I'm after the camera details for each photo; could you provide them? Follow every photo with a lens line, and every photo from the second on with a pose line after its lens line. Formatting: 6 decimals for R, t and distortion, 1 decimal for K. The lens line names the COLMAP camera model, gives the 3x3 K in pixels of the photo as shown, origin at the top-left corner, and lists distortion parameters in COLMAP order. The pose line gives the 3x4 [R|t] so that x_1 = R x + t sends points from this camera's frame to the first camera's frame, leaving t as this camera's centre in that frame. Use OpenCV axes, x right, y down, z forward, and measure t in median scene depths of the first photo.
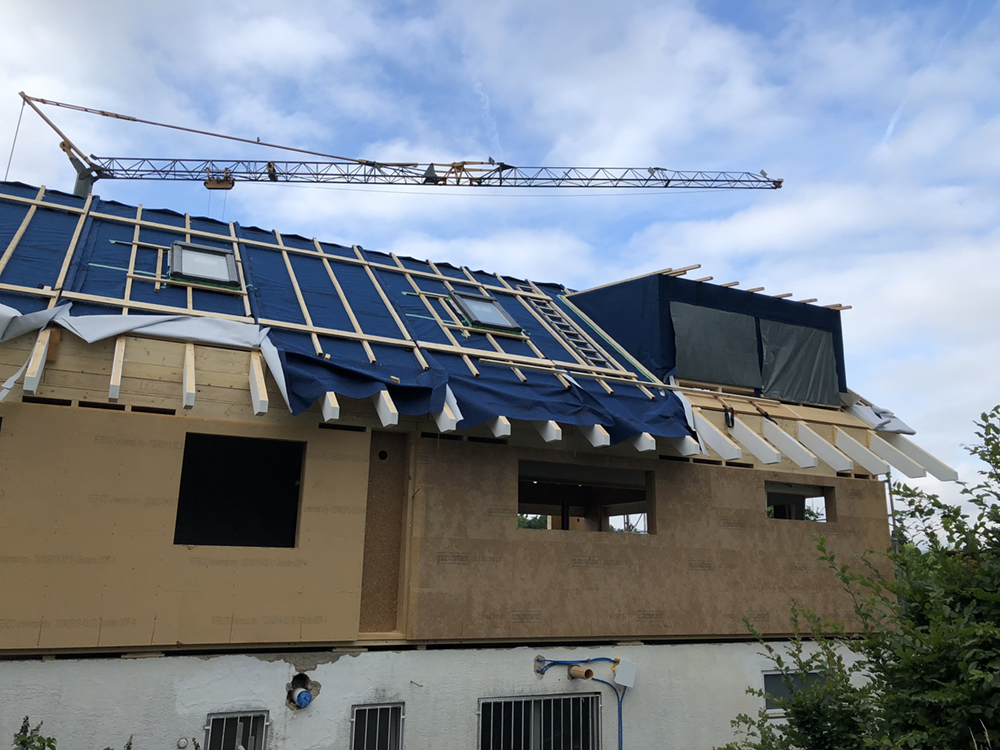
lens RADIAL K [[824.7, 0, 509.5], [0, 824.7, 362.1], [0, 0, 1]] dist [0.056655, -0.057444]
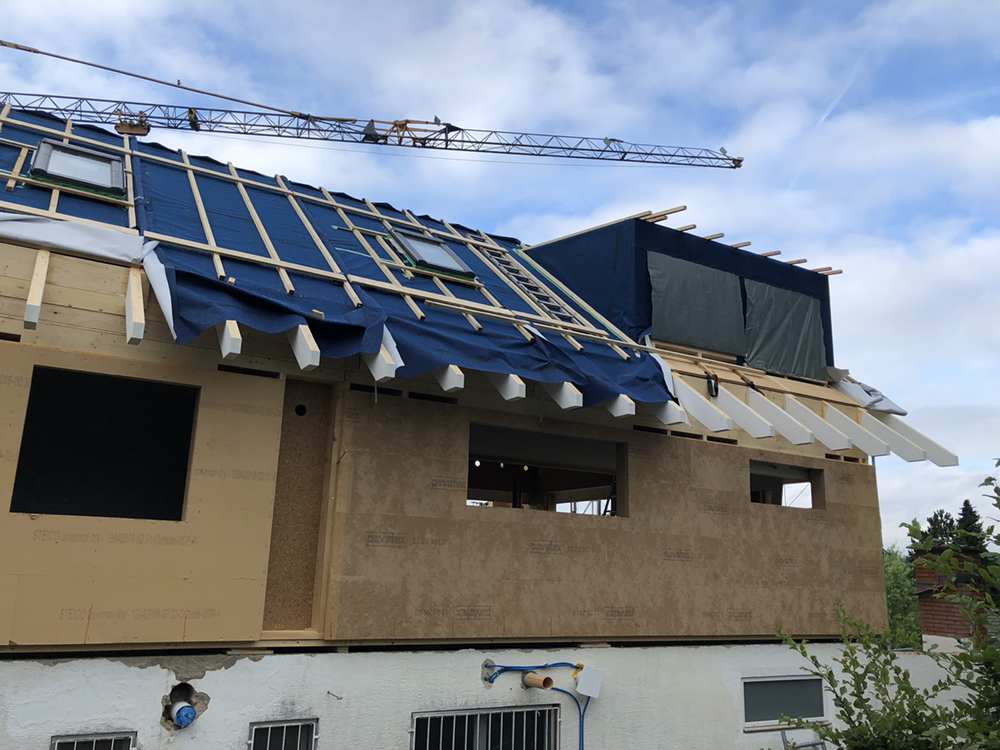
lens RADIAL K [[827.2, 0, 500.0], [0, 827.2, 375.0], [0, 0, 1]] dist [0.041051, -0.013327]
pose [[0.997162, 0.032312, 0.068001, -0.016315], [-0.033792, 0.999214, 0.020719, 0.052892], [-0.067278, -0.022958, 0.997470, 0.179279]]
